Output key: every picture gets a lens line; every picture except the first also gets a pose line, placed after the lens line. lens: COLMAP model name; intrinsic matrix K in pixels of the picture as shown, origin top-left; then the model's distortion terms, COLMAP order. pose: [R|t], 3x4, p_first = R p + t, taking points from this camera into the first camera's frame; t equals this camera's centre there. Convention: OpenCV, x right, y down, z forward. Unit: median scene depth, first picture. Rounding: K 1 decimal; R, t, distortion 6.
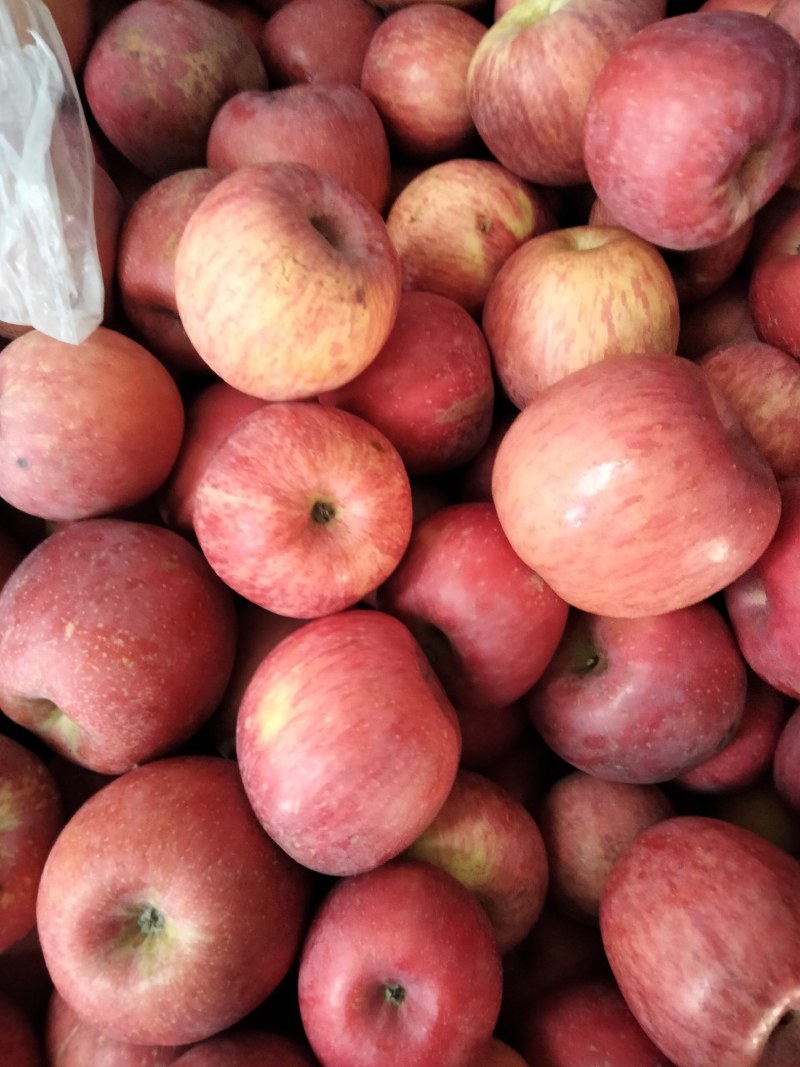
lens RADIAL K [[815.3, 0, 367.9], [0, 815.3, 558.4], [0, 0, 1]] dist [0.001928, -0.010274]
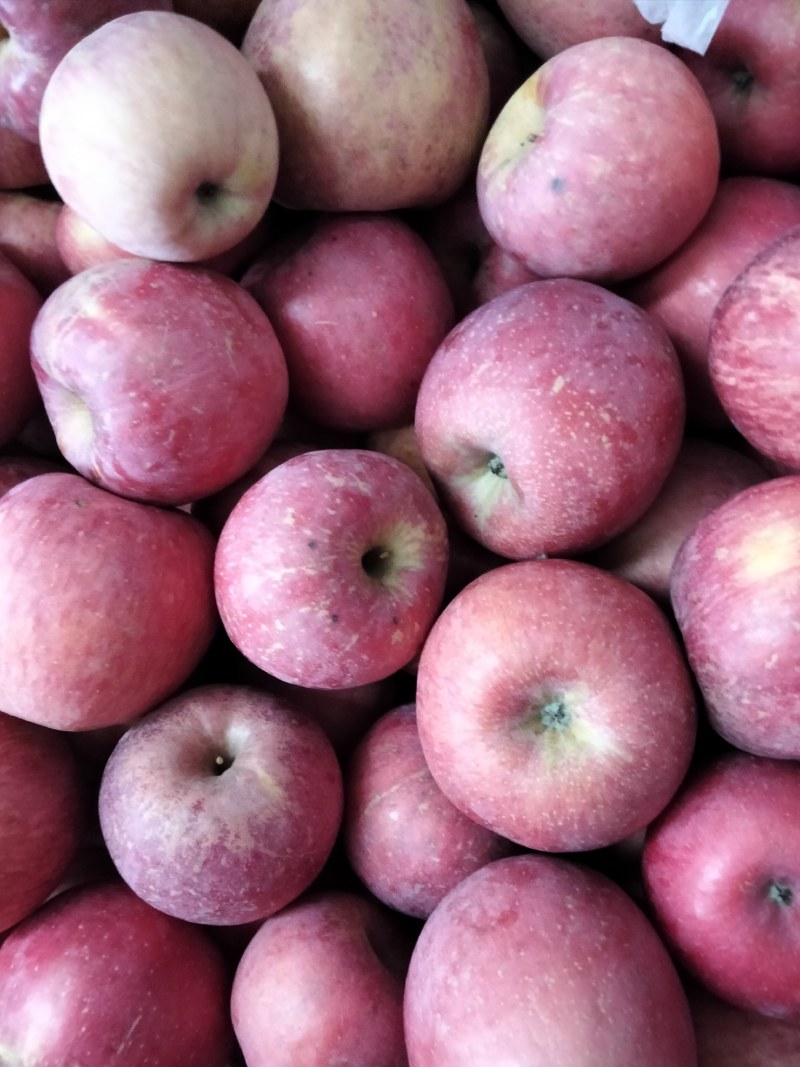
lens RADIAL K [[823.1, 0, 399.9], [0, 823.1, 547.6], [0, 0, 1]] dist [0.042051, -0.072998]
pose [[0.926322, 0.355025, -0.126031, -0.348340], [-0.336542, 0.930172, 0.146699, 0.178282], [0.169312, -0.093476, 0.981120, 0.074871]]
